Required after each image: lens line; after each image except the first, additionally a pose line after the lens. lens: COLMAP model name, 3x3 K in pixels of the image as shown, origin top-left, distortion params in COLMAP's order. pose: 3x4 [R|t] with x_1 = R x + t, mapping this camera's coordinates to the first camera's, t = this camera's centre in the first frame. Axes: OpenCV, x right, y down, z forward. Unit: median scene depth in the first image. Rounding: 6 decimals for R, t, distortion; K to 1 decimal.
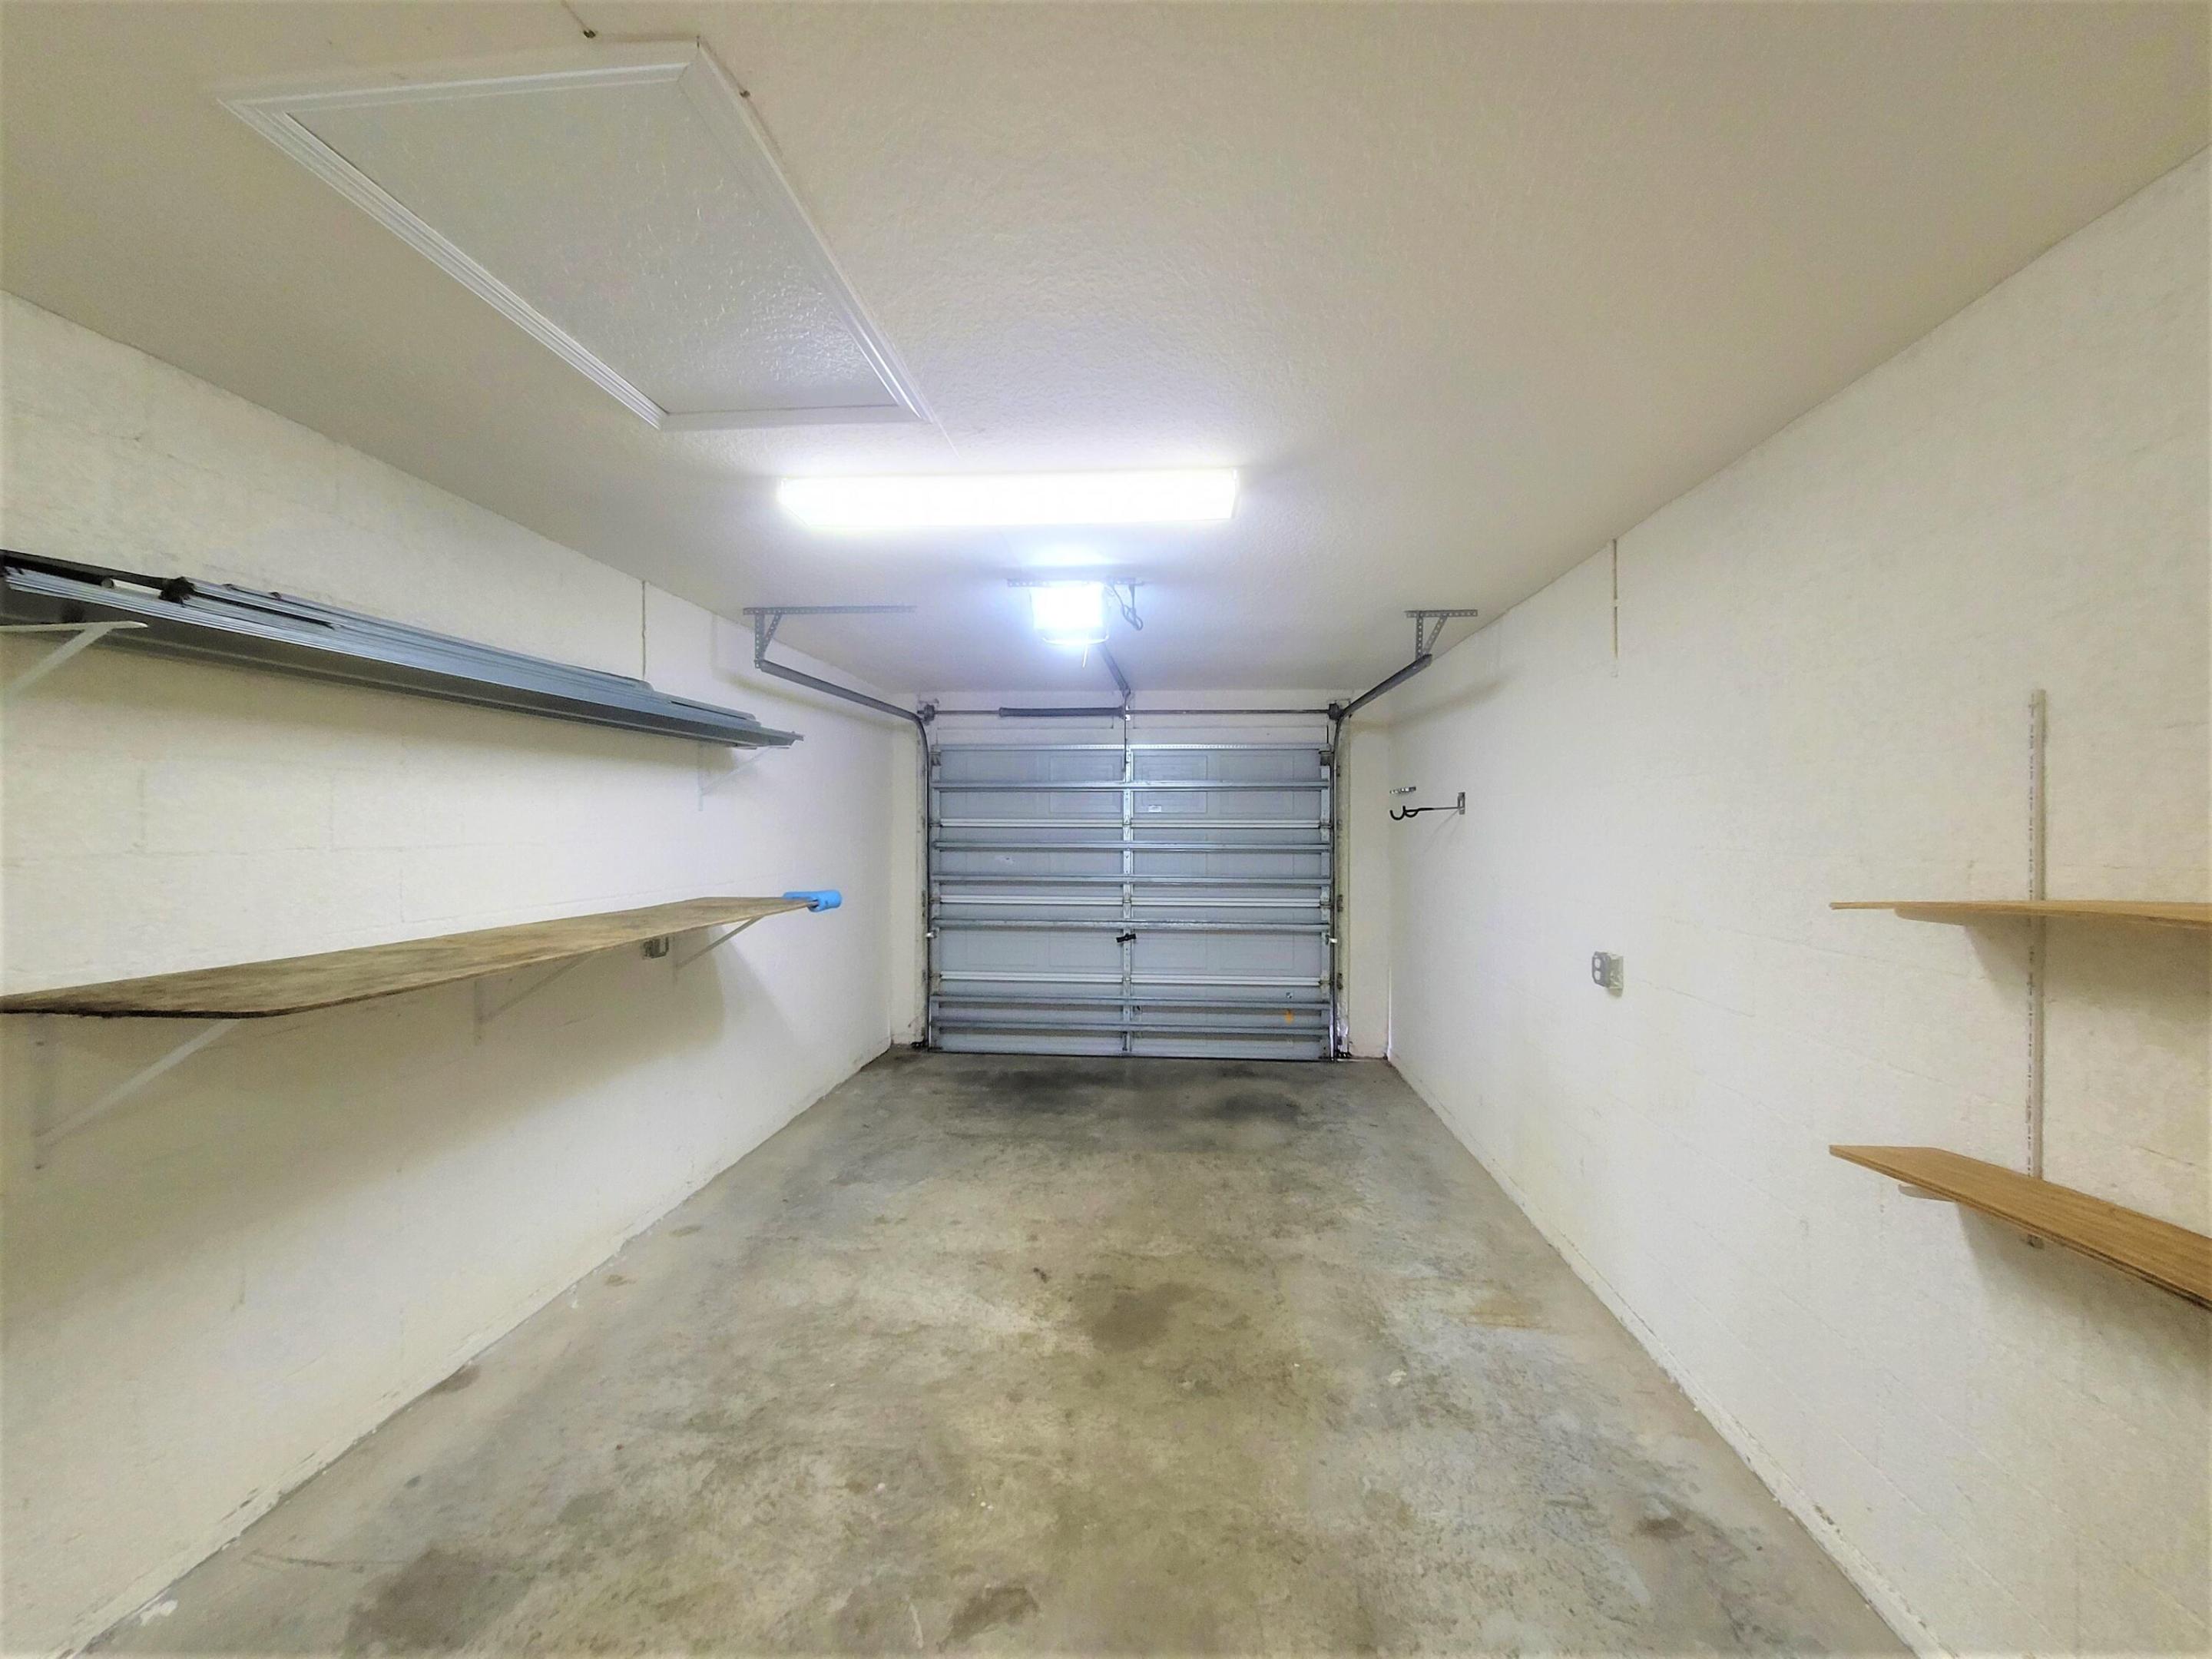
lens RADIAL K [[901.4, 0, 1109.0], [0, 901.4, 822.7], [0, 0, 1]] dist [-0.005434, 0.000646]
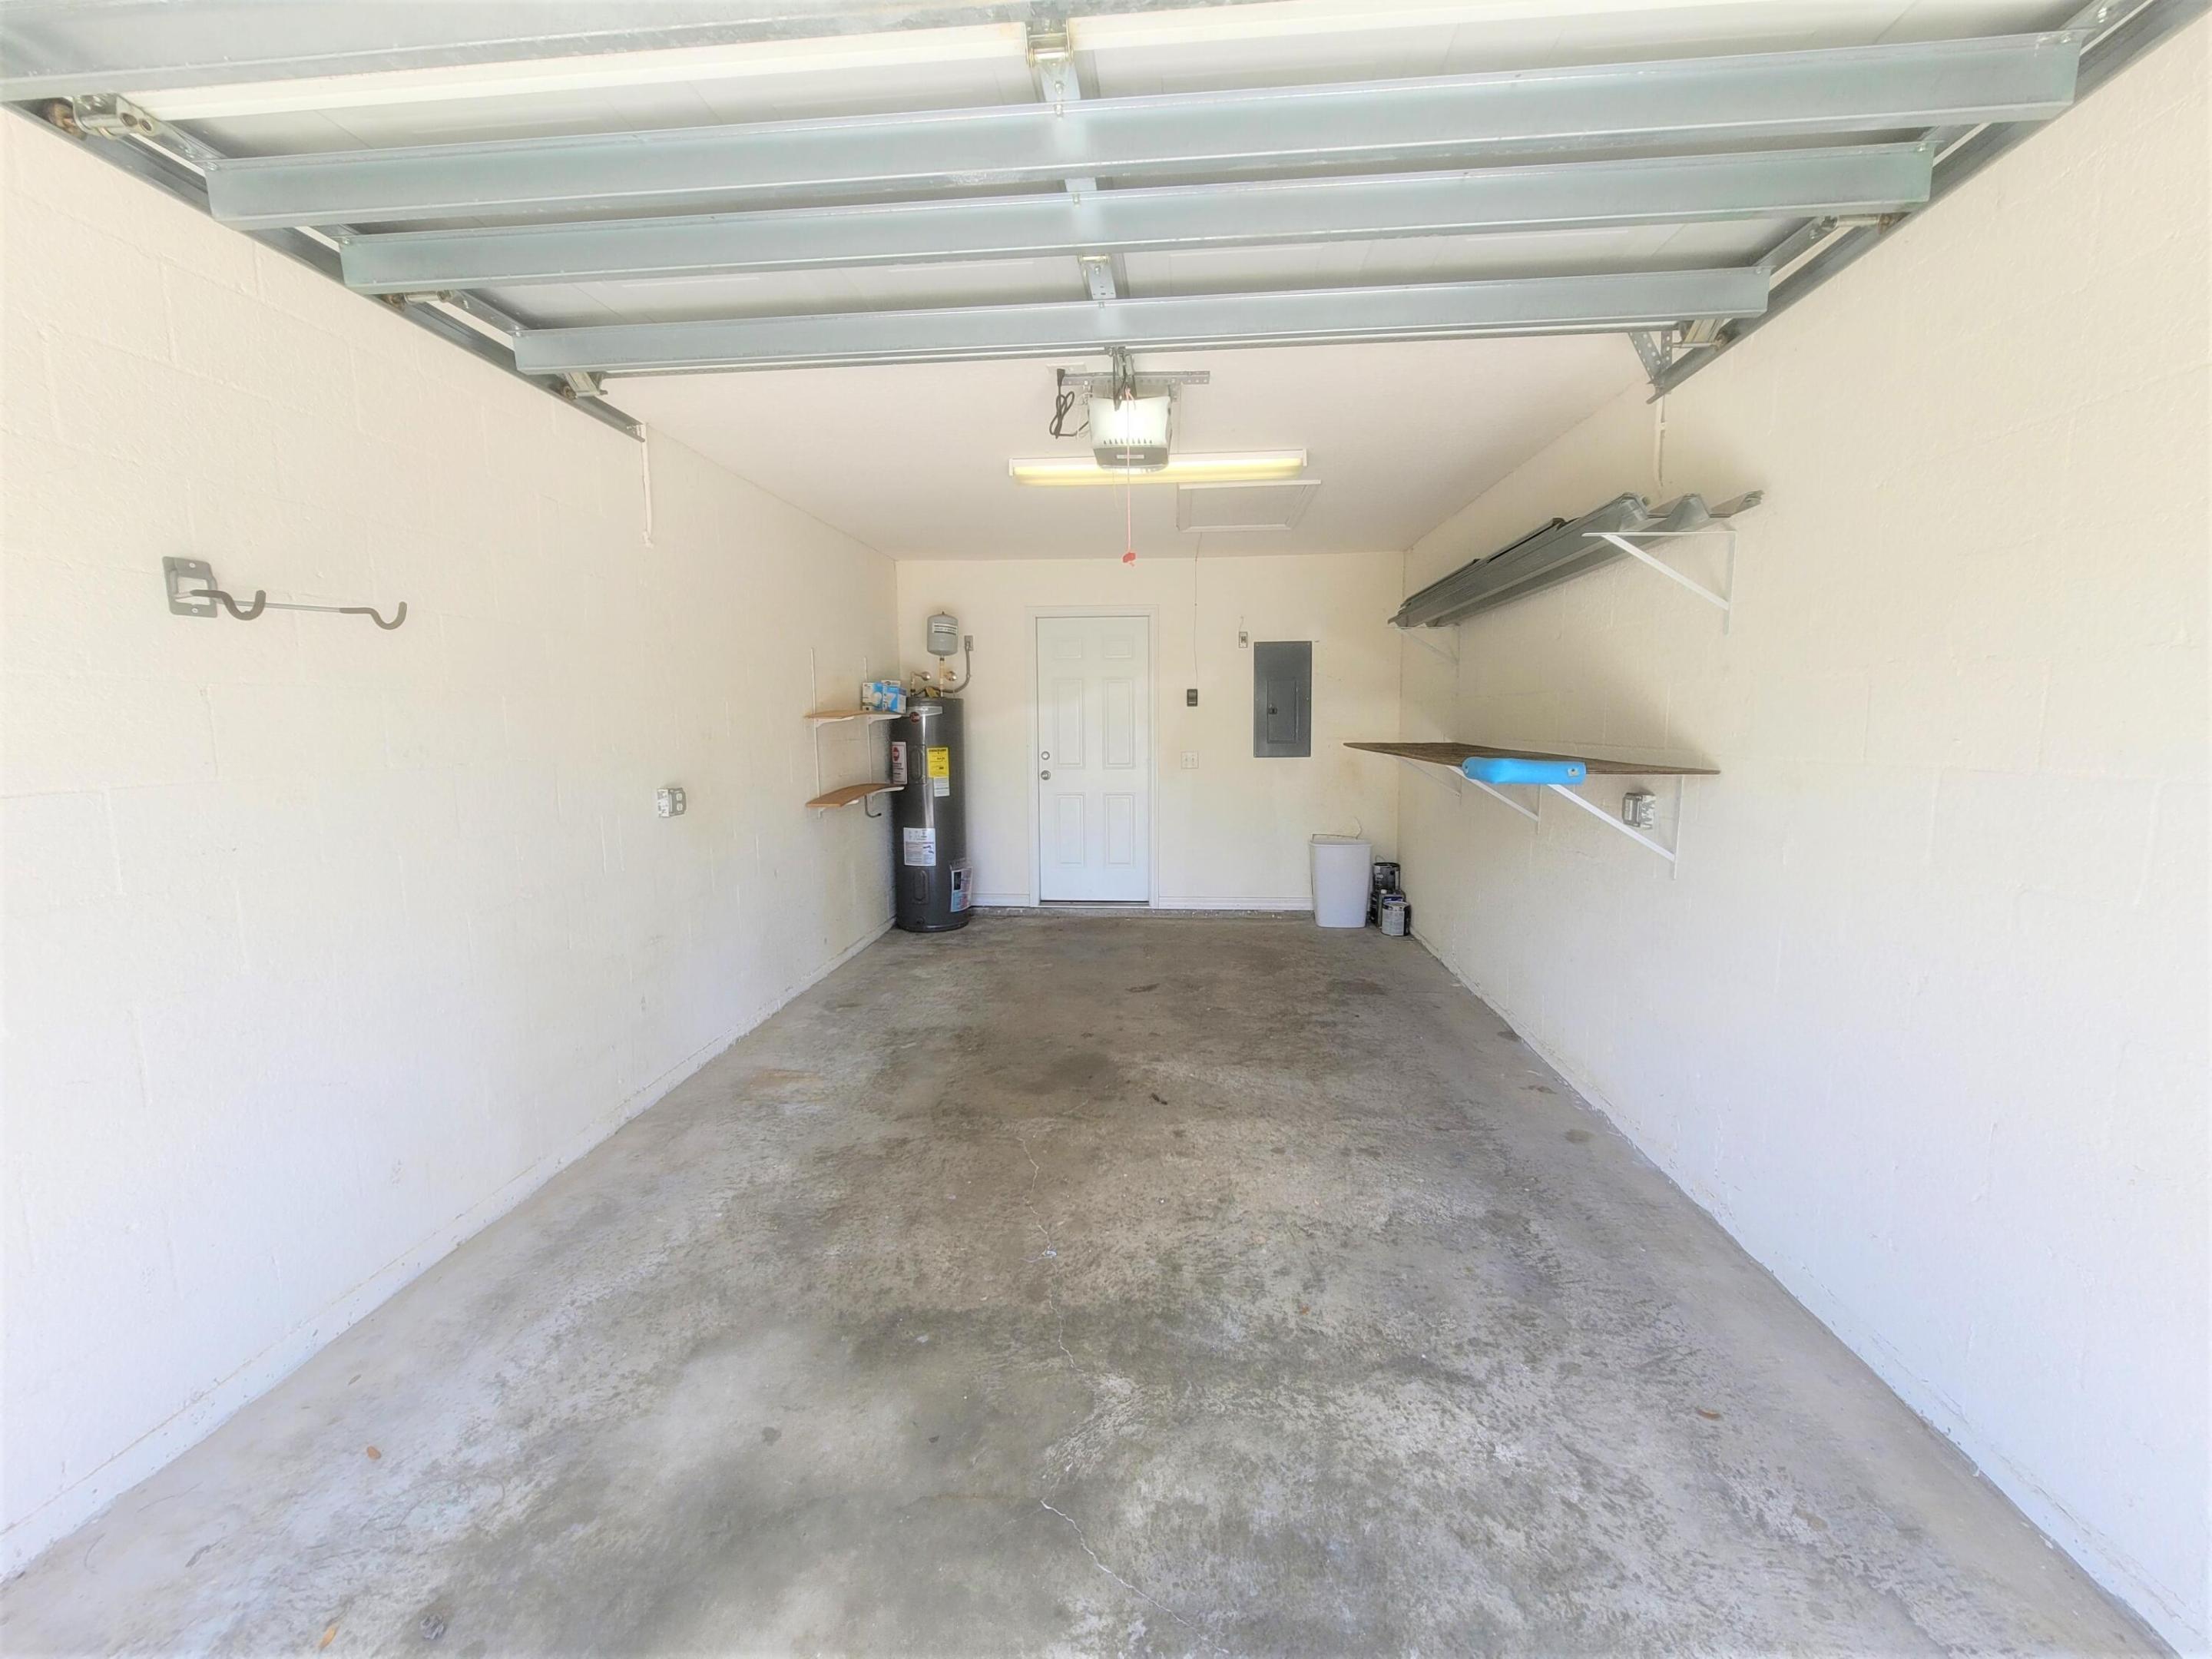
lens RADIAL K [[901.4, 0, 1109.0], [0, 901.4, 822.7], [0, 0, 1]] dist [-0.005434, 0.000646]
pose [[-0.999979, 0.005645, -0.003312, -0.016168], [0.005242, 0.993792, 0.111134, 0.062247], [0.003919, 0.111115, -0.993800, 2.197515]]
